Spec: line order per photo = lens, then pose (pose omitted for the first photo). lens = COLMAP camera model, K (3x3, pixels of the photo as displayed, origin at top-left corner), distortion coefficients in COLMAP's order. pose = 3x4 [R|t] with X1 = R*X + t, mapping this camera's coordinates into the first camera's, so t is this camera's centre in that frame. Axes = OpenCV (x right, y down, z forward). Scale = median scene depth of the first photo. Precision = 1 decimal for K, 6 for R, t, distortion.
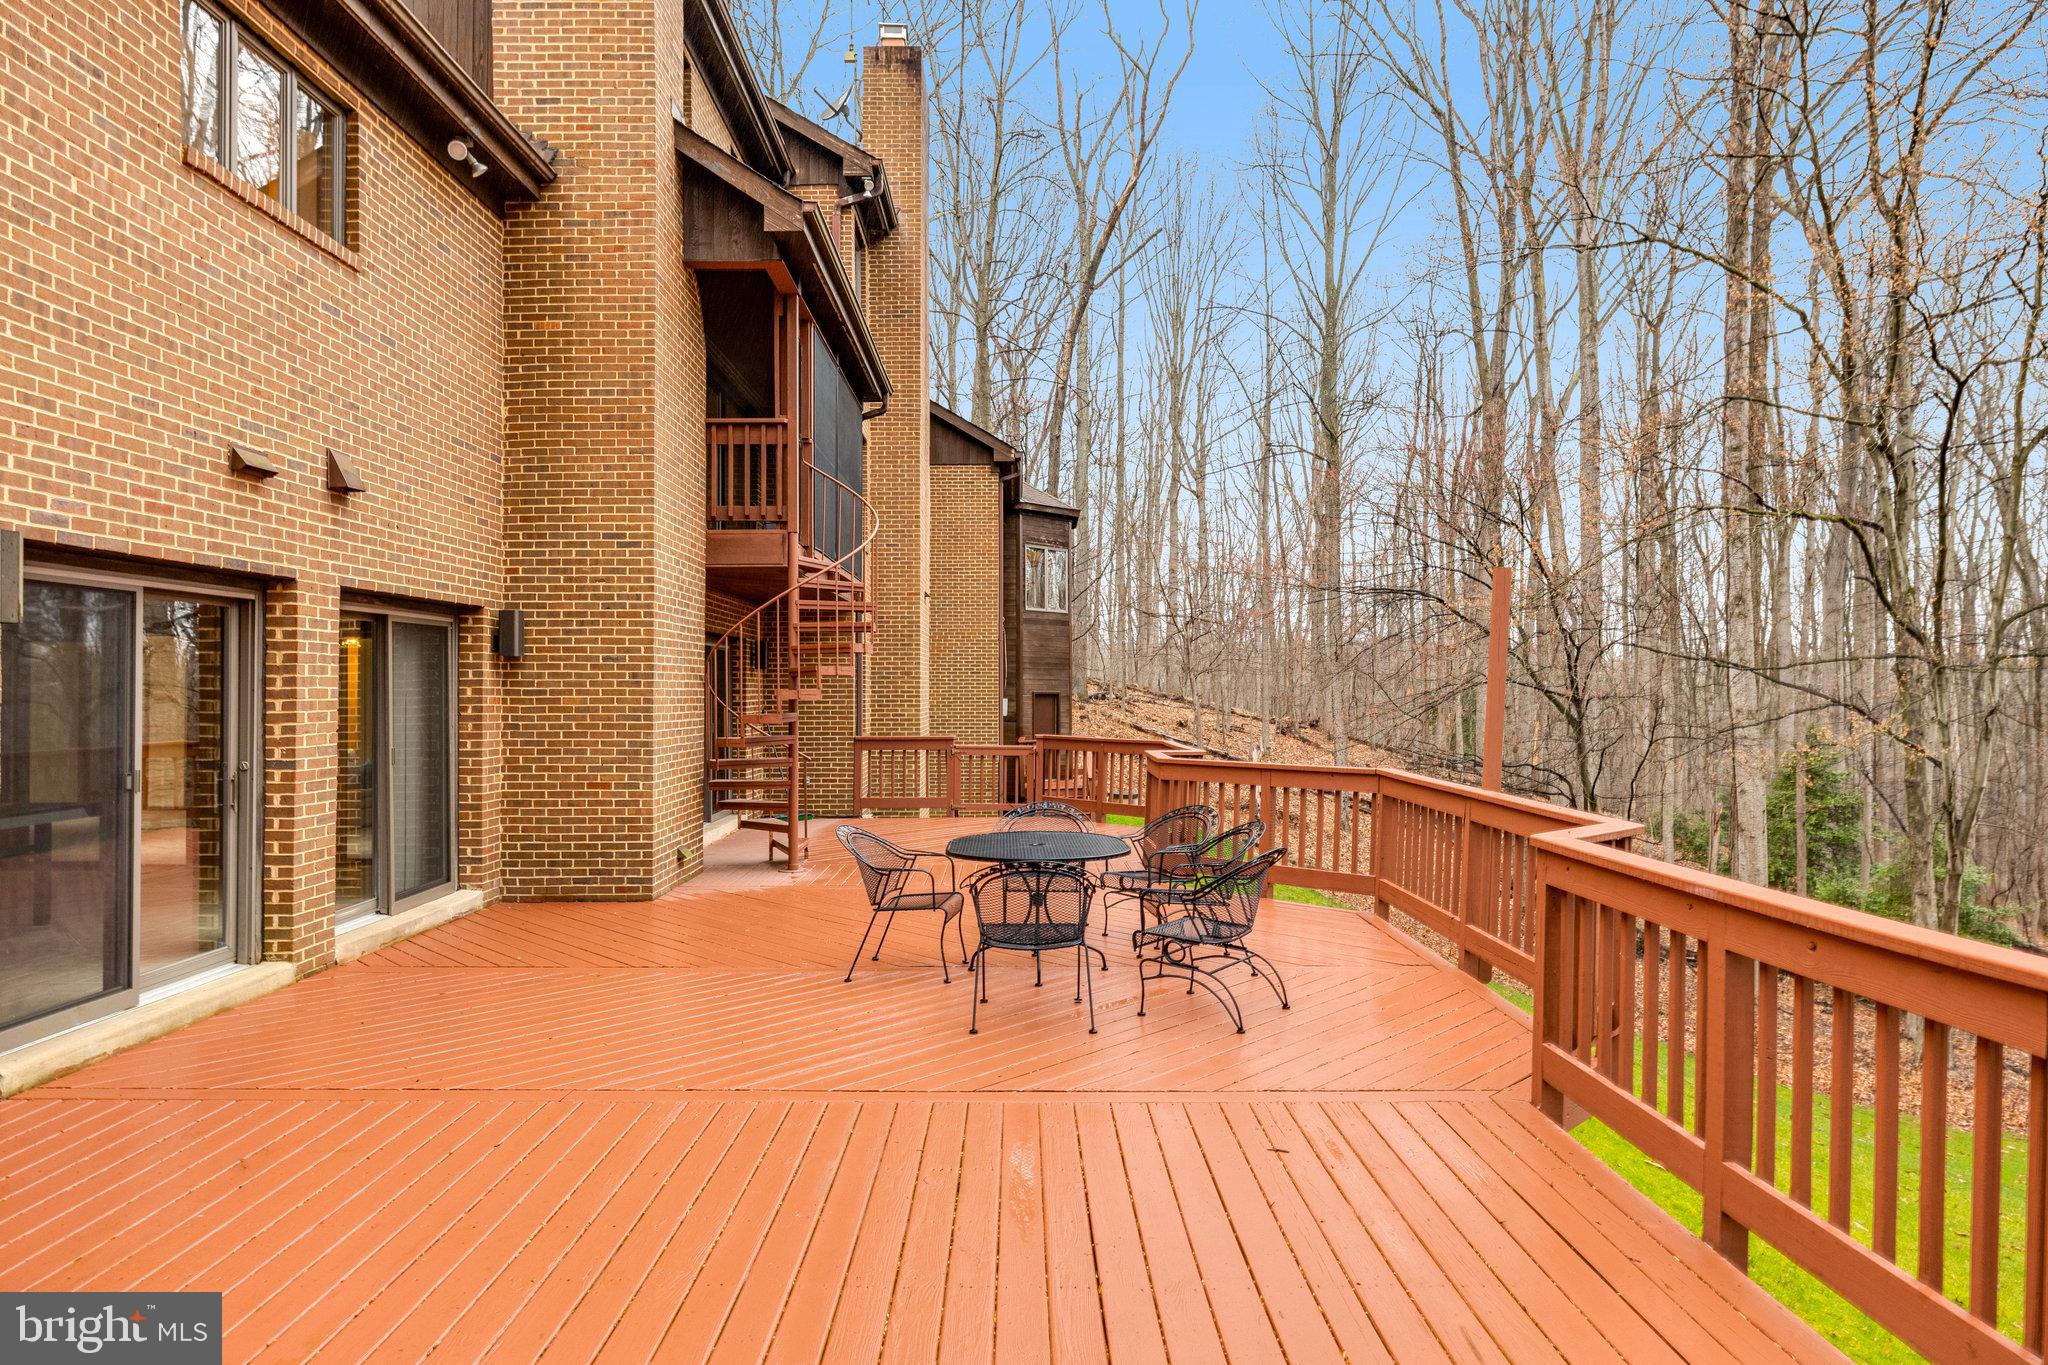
lens RADIAL K [[1199.6, 0, 1024.0], [0, 1199.6, 682.5], [0, 0, 1]] dist [-0.001316, -0.000141]
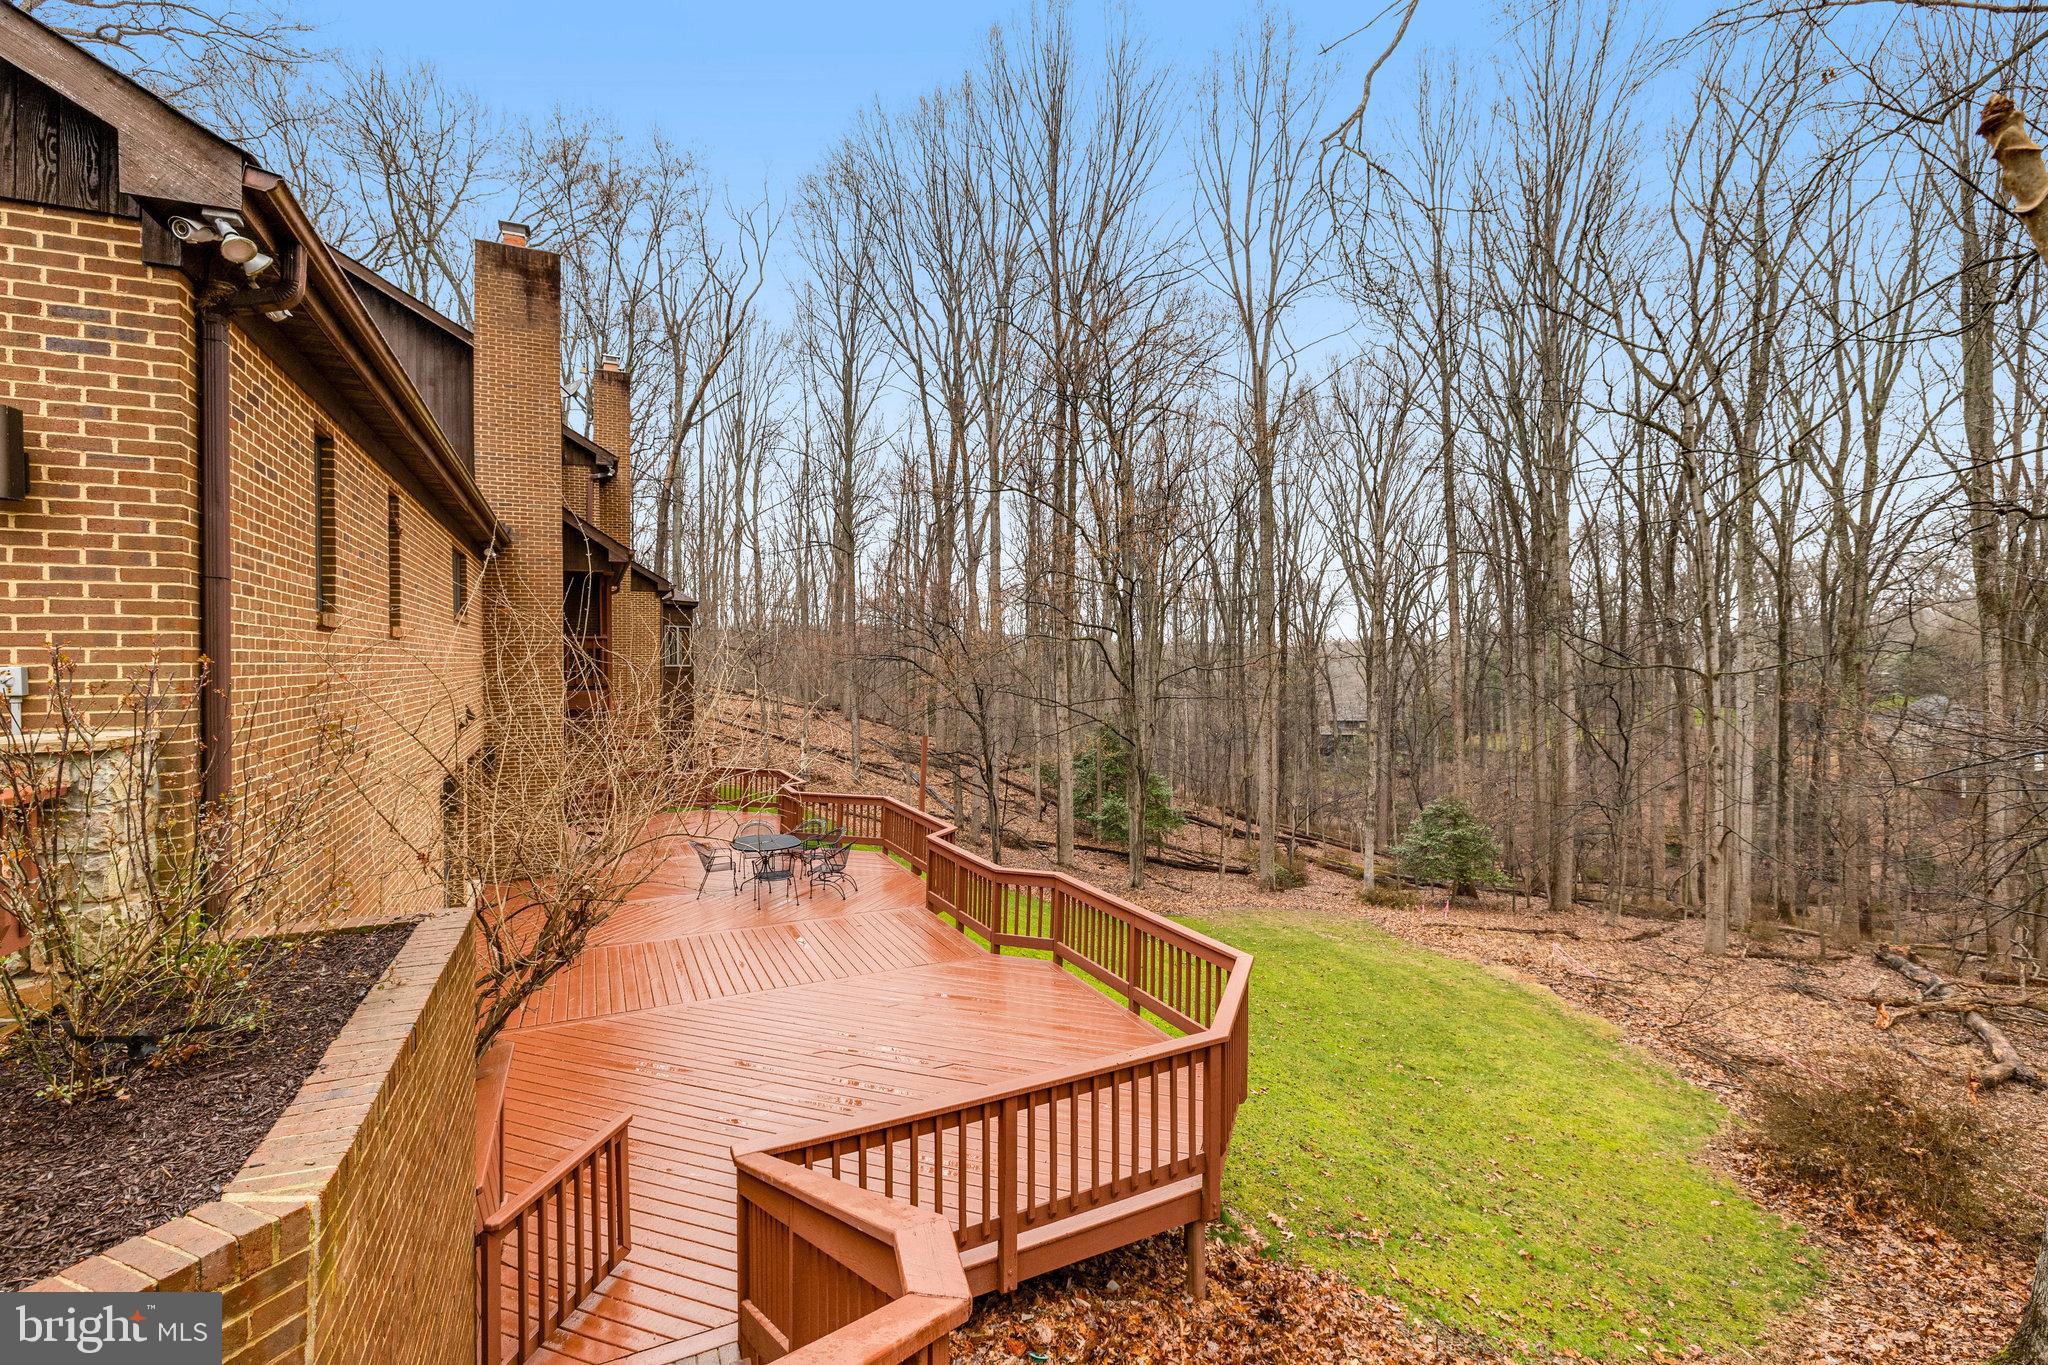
lens RADIAL K [[864.4, 0, 1024.0], [0, 864.4, 682.5], [0, 0, 1]] dist [-0.000875, -0.000037]
pose [[0.897619, -0.003265, 0.440760, -0.145872], [-0.005657, 0.999805, 0.018927, -0.121045], [-0.440736, -0.019483, 0.897425, -0.459419]]
